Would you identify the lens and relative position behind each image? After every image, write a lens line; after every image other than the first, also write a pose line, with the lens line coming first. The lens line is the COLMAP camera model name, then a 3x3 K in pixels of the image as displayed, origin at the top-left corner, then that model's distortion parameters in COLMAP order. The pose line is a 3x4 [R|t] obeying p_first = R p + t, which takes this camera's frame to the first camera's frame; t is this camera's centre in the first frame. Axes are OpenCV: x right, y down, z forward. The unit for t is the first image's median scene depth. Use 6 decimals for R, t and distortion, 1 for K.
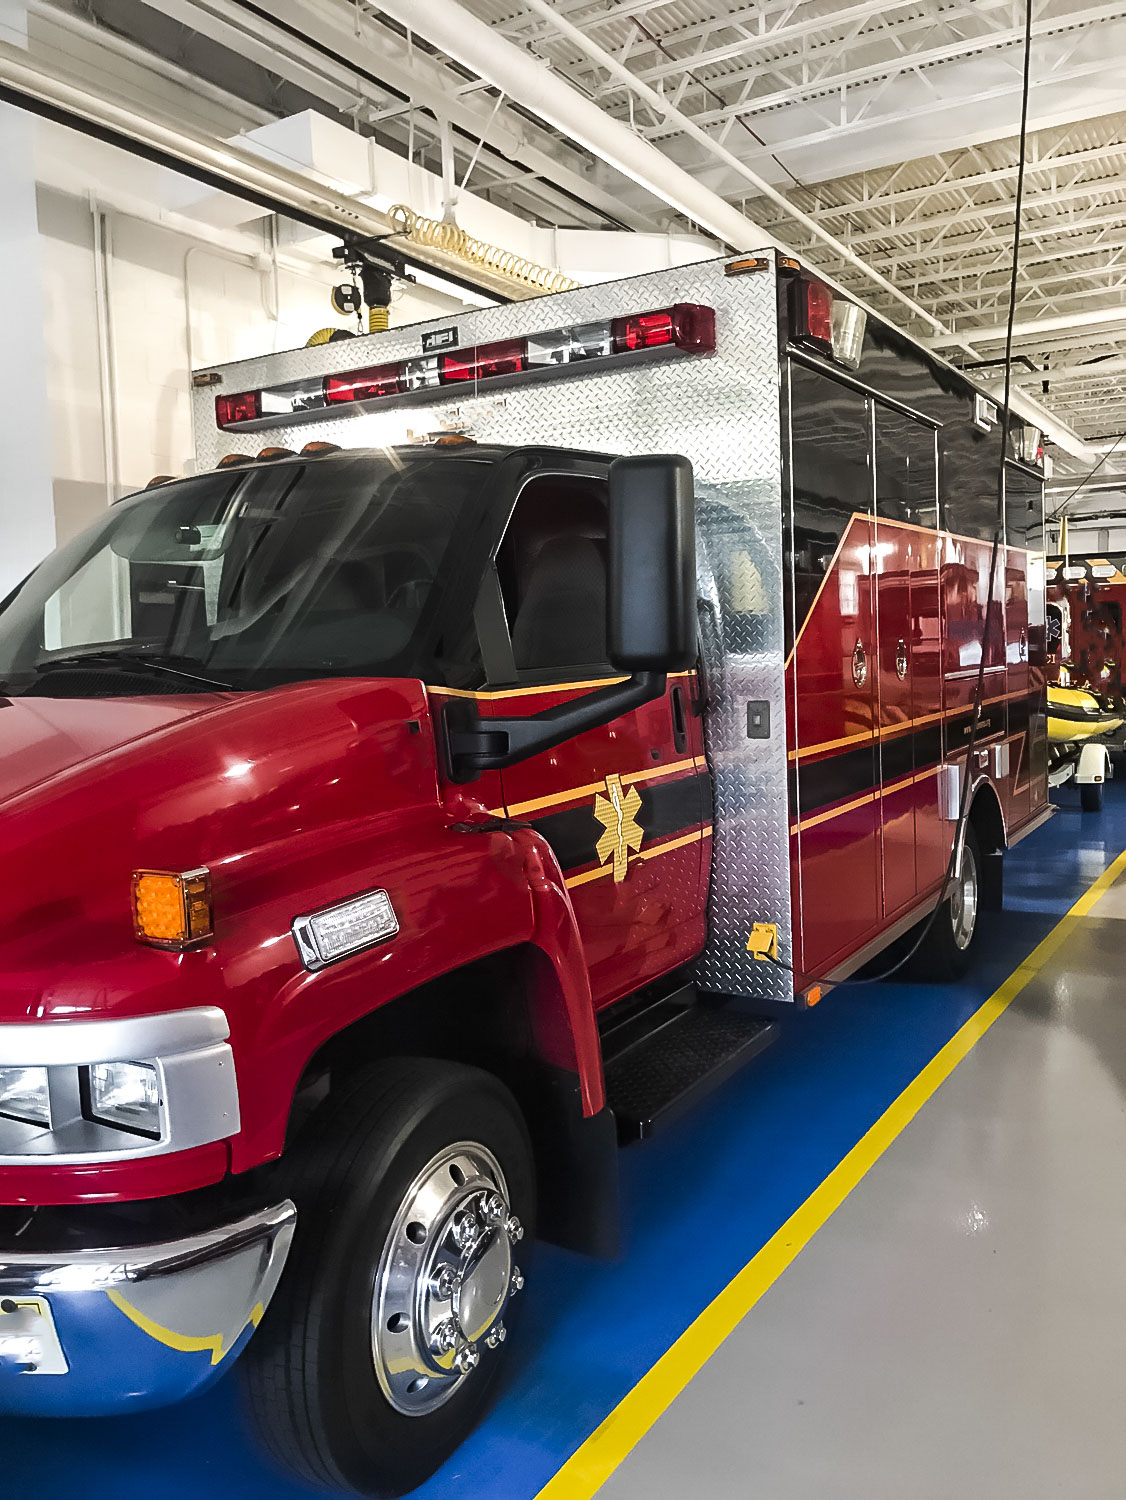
lens RADIAL K [[1225.3, 0, 556.6], [0, 1225.3, 746.1], [0, 0, 1]] dist [0.034366, -0.025923]
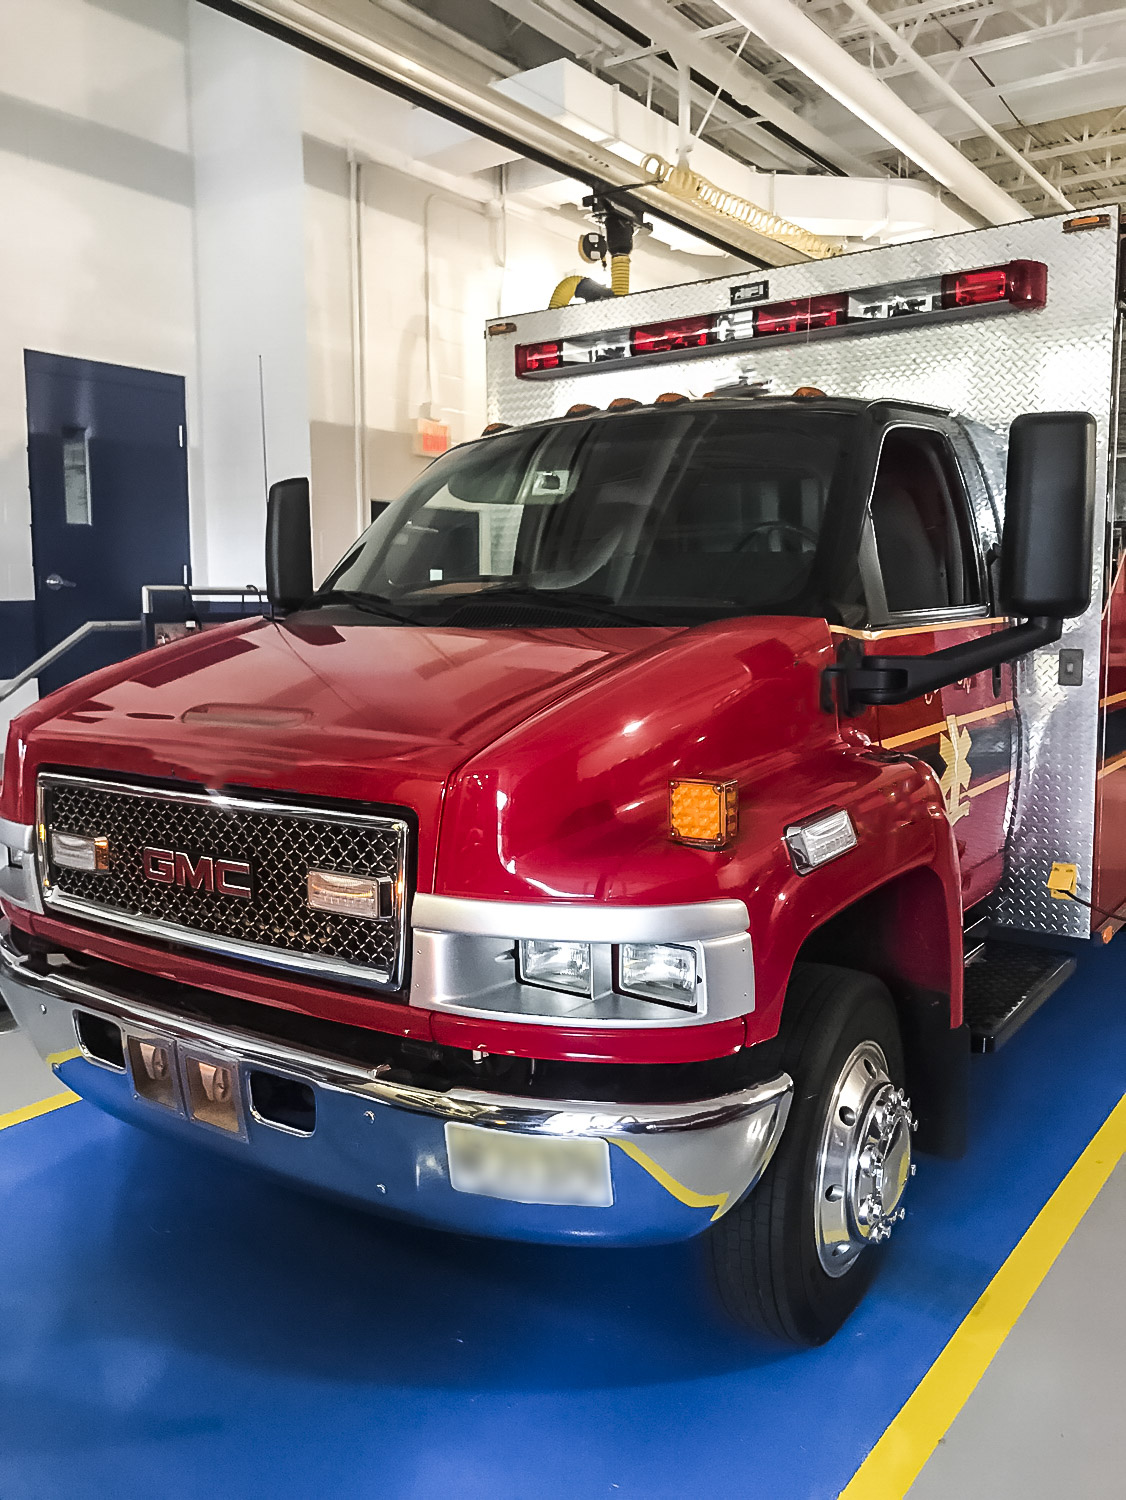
lens RADIAL K [[1225.3, 0, 567.2], [0, 1225.3, 742.2], [0, 0, 1]] dist [0.034366, -0.025923]
pose [[0.996460, 0.034370, -0.076719, -0.157847], [-0.031183, 0.998616, 0.042361, 0.009511], [0.078069, -0.039818, 0.996152, -0.063757]]
